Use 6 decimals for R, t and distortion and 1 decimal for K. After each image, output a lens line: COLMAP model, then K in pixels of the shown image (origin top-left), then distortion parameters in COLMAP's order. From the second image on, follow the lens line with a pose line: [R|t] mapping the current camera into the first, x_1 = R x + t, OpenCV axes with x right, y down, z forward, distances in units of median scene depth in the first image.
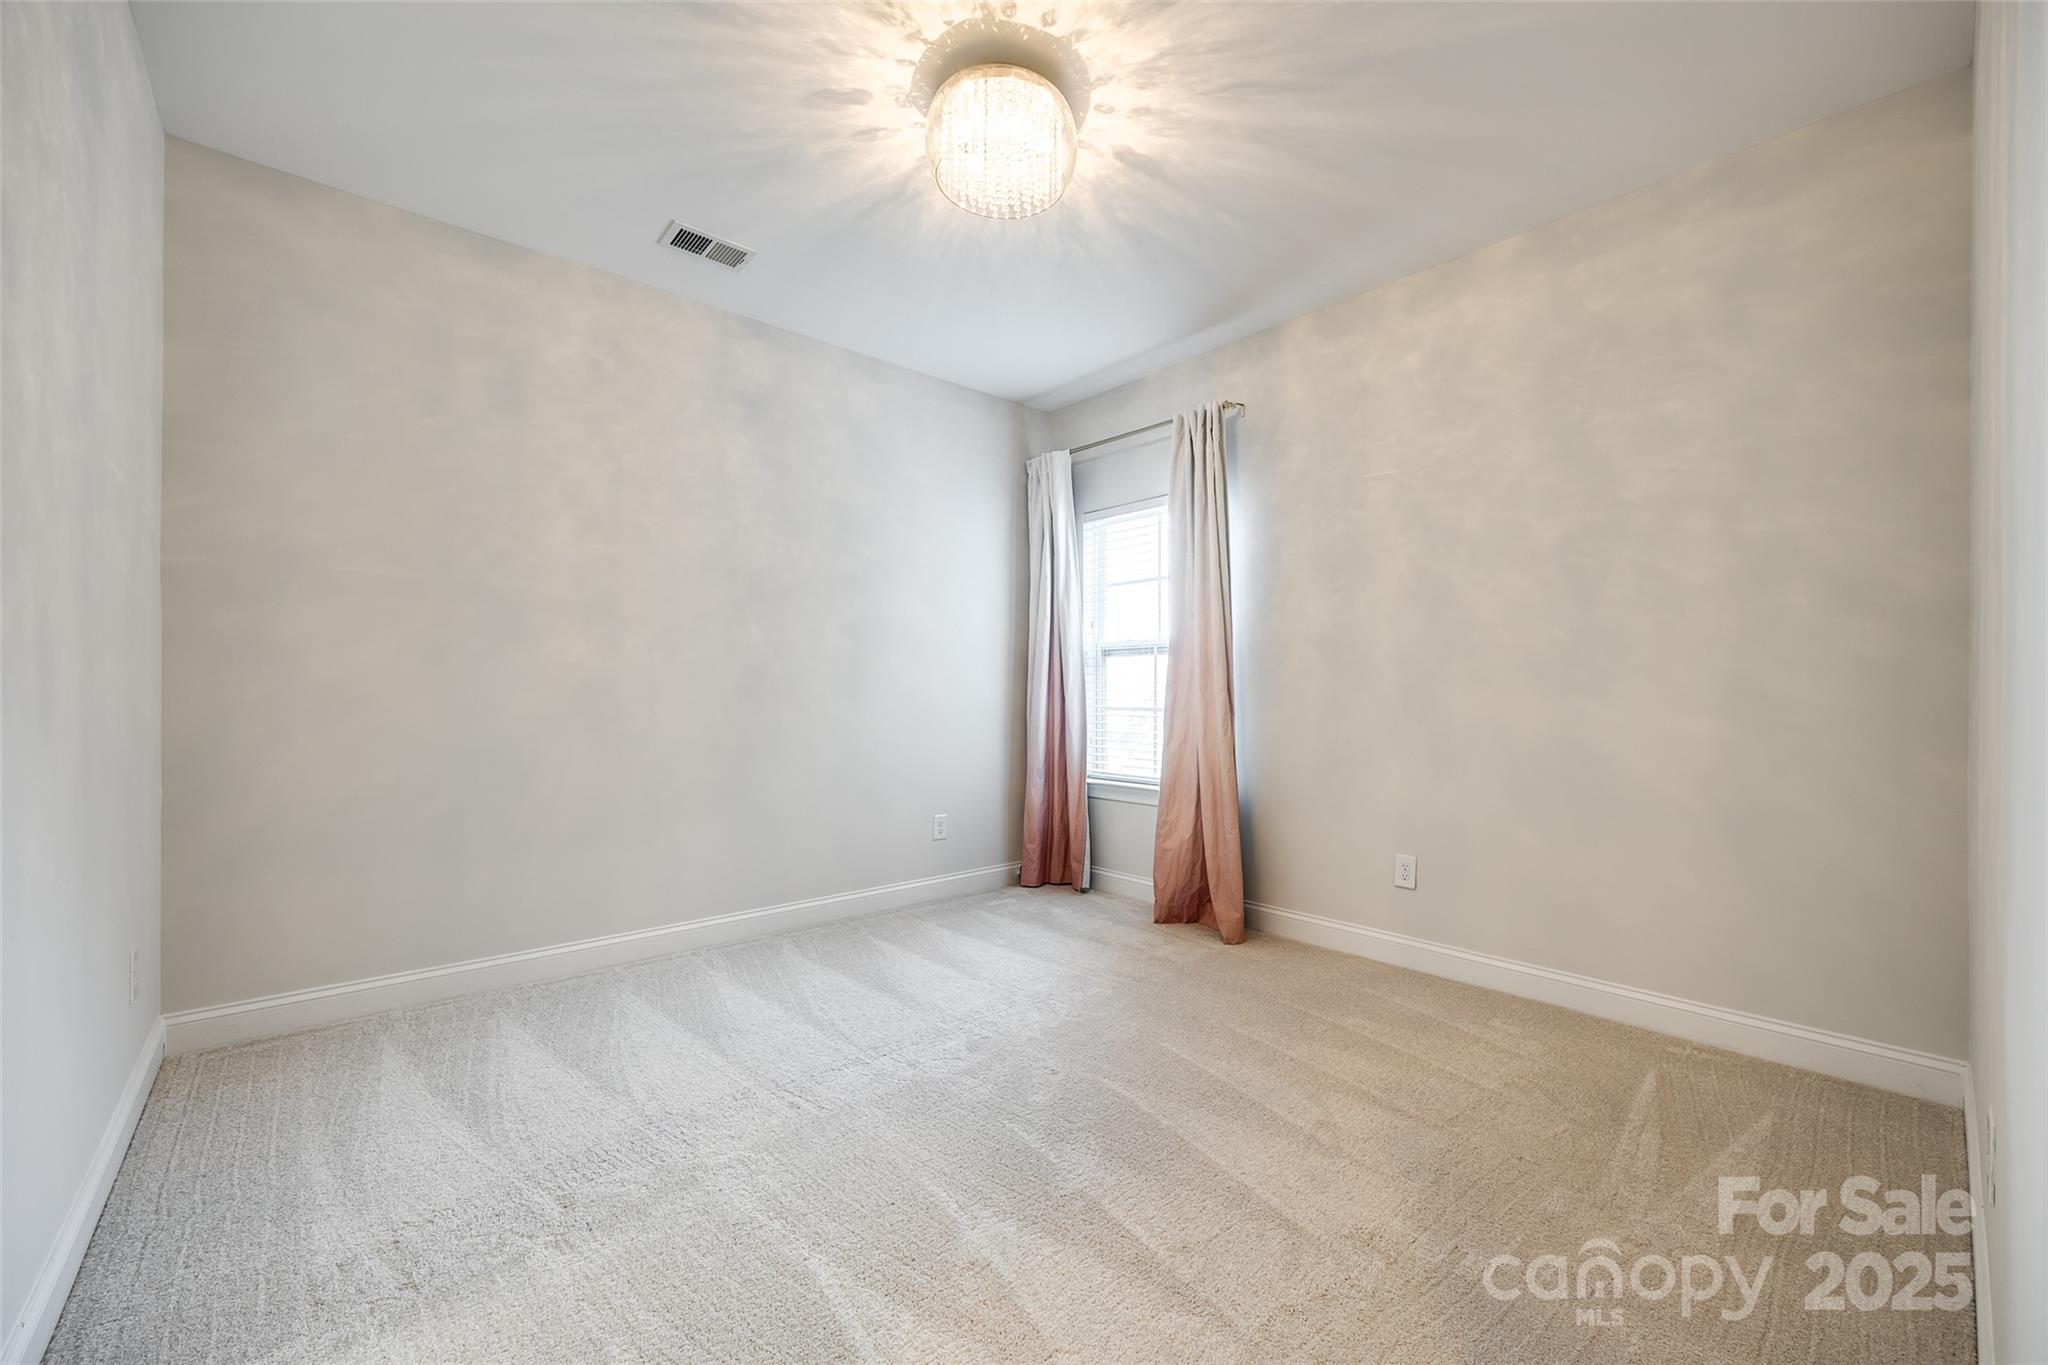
lens RADIAL K [[805.1, 0, 1027.6], [0, 805.1, 689.0], [0, 0, 1]] dist [-0.006334, -0.000997]
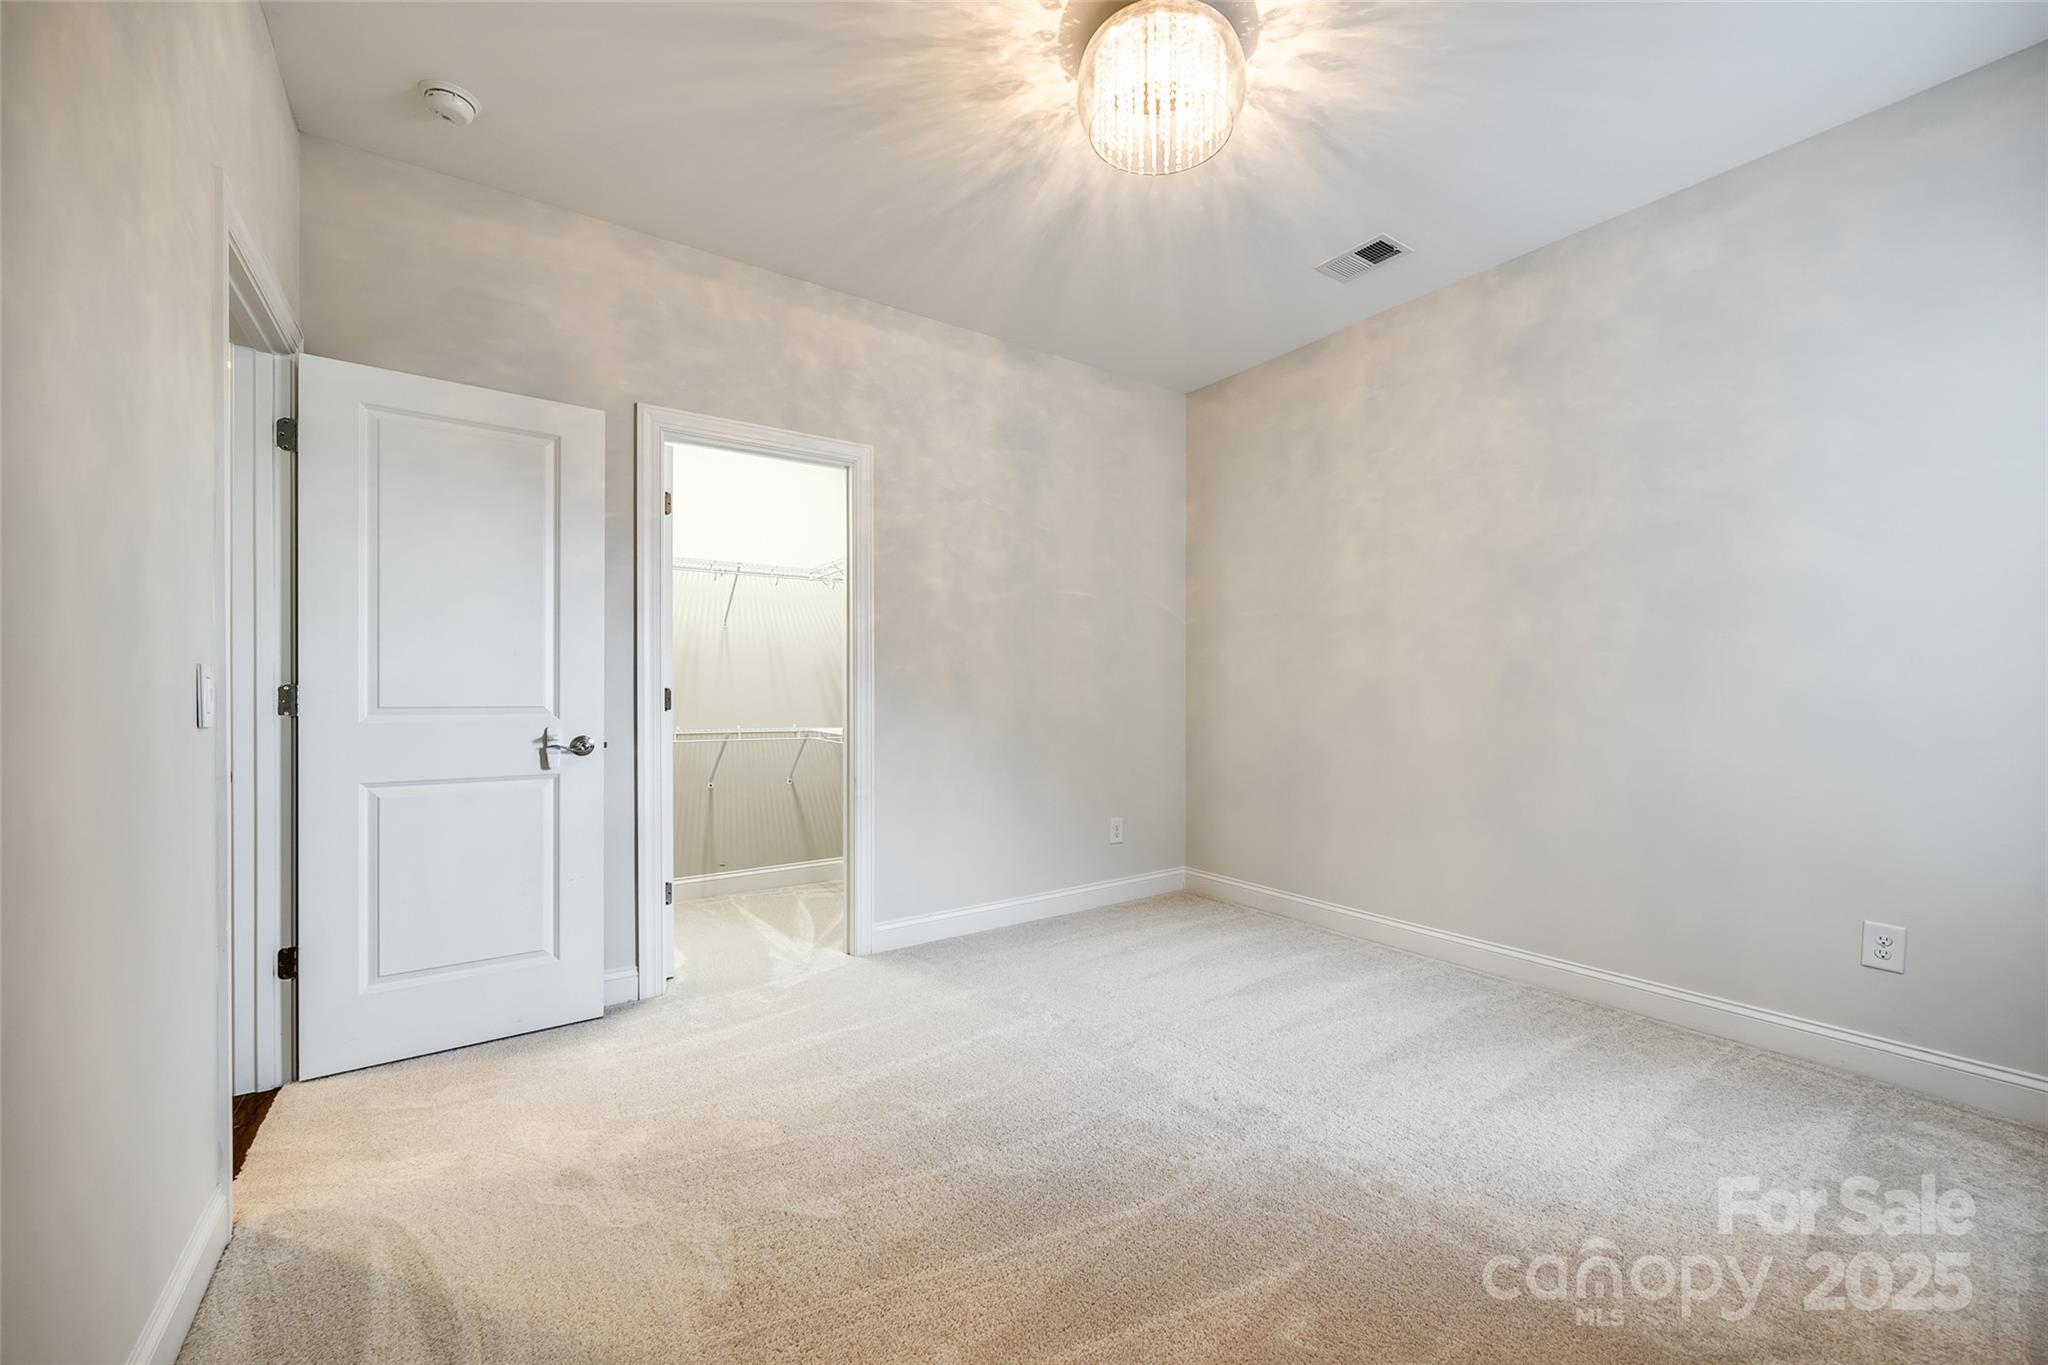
lens RADIAL K [[744.8, 0, 1030.7], [0, 744.8, 690.2], [0, 0, 1]] dist [-0.001447, -0.000207]
pose [[-0.065501, -0.004886, -0.997841, 0.535680], [0.002969, 0.999983, -0.005092, 0.003008], [0.997848, -0.003296, -0.065486, 0.595650]]
